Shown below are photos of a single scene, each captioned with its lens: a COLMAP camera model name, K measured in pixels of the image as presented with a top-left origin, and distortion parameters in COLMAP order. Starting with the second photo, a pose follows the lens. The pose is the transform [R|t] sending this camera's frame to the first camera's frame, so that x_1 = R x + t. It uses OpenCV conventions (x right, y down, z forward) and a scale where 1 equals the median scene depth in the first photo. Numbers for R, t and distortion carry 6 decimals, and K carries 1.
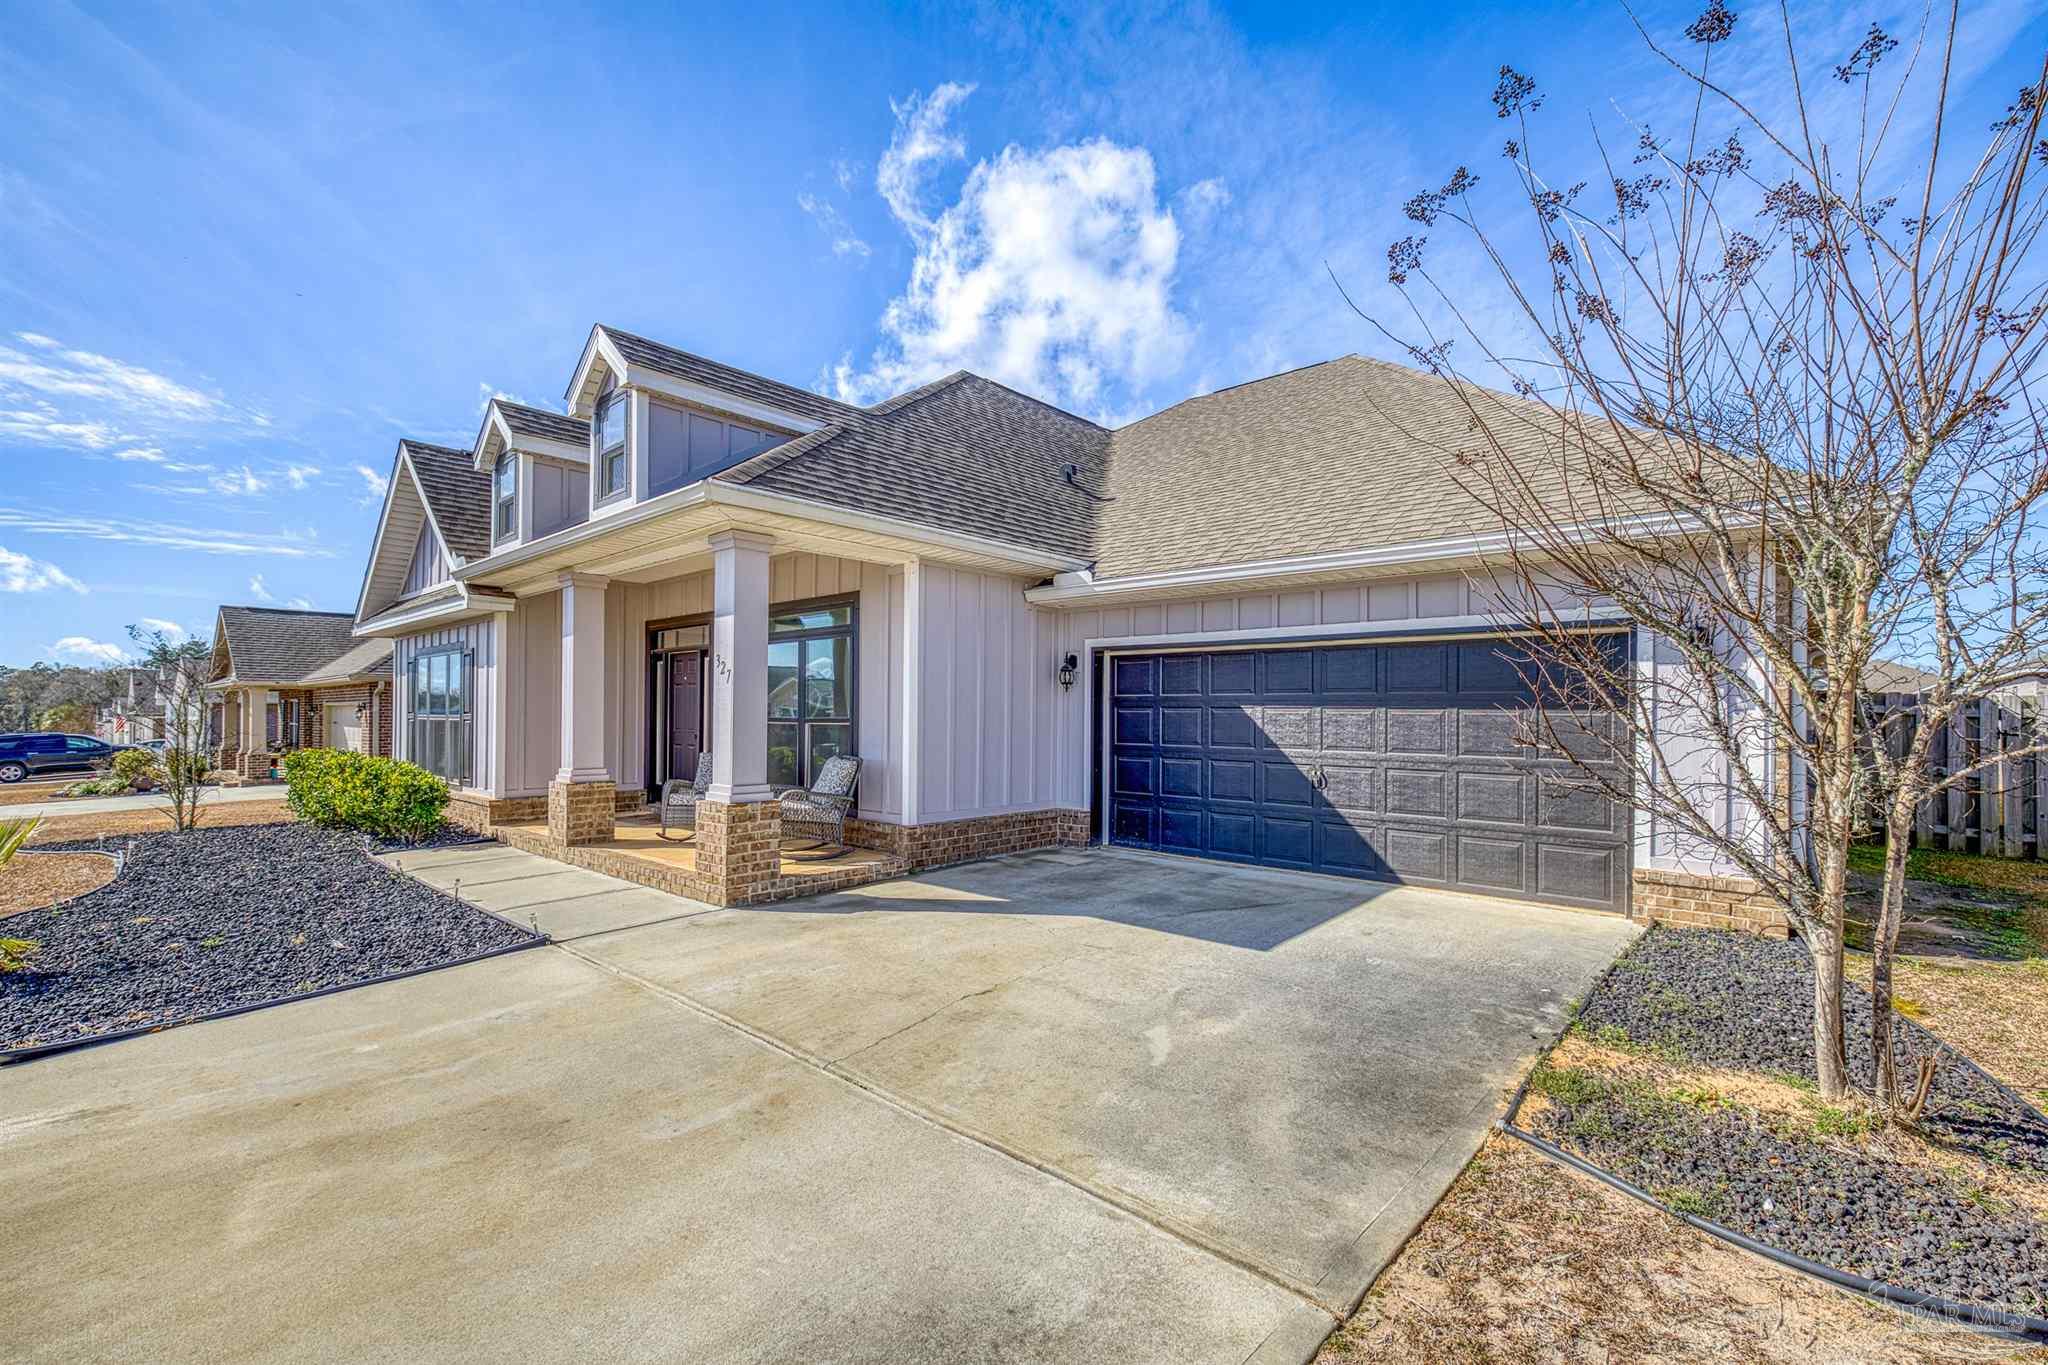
lens RADIAL K [[909.2, 0, 1009.1], [0, 909.2, 686.7], [0, 0, 1]] dist [0.000152, -0.001952]
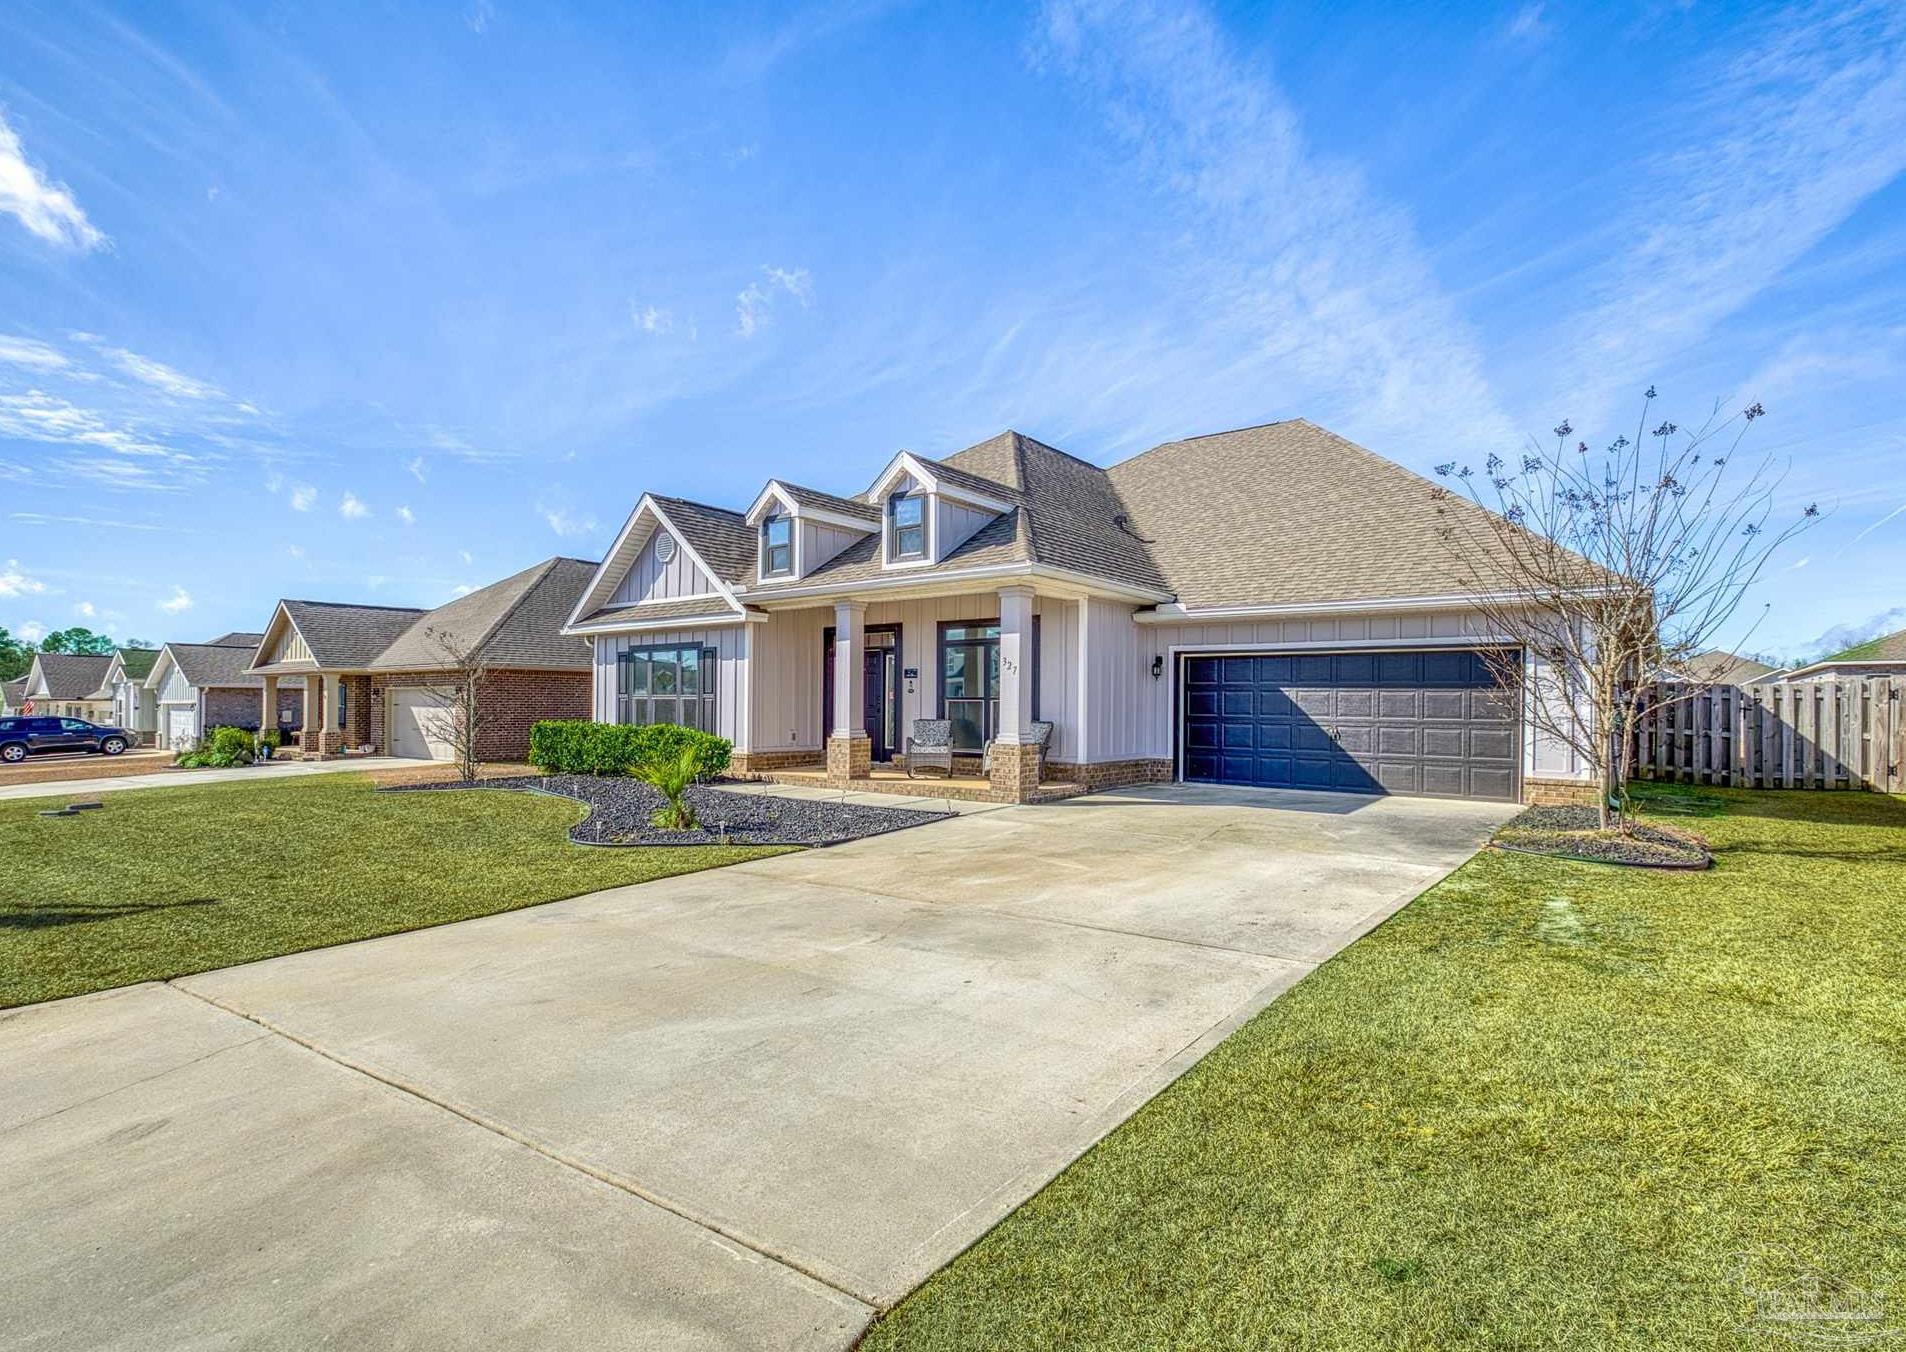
lens RADIAL K [[937.3, 0, 936.0], [0, 937.3, 666.4], [0, 0, 1]] dist [0.002788, 0.000024]
pose [[0.997831, 0.005050, 0.065641, -0.409835], [-0.004543, 0.999959, -0.007873, -0.003663], [-0.065678, 0.007558, 0.997812, -0.536197]]
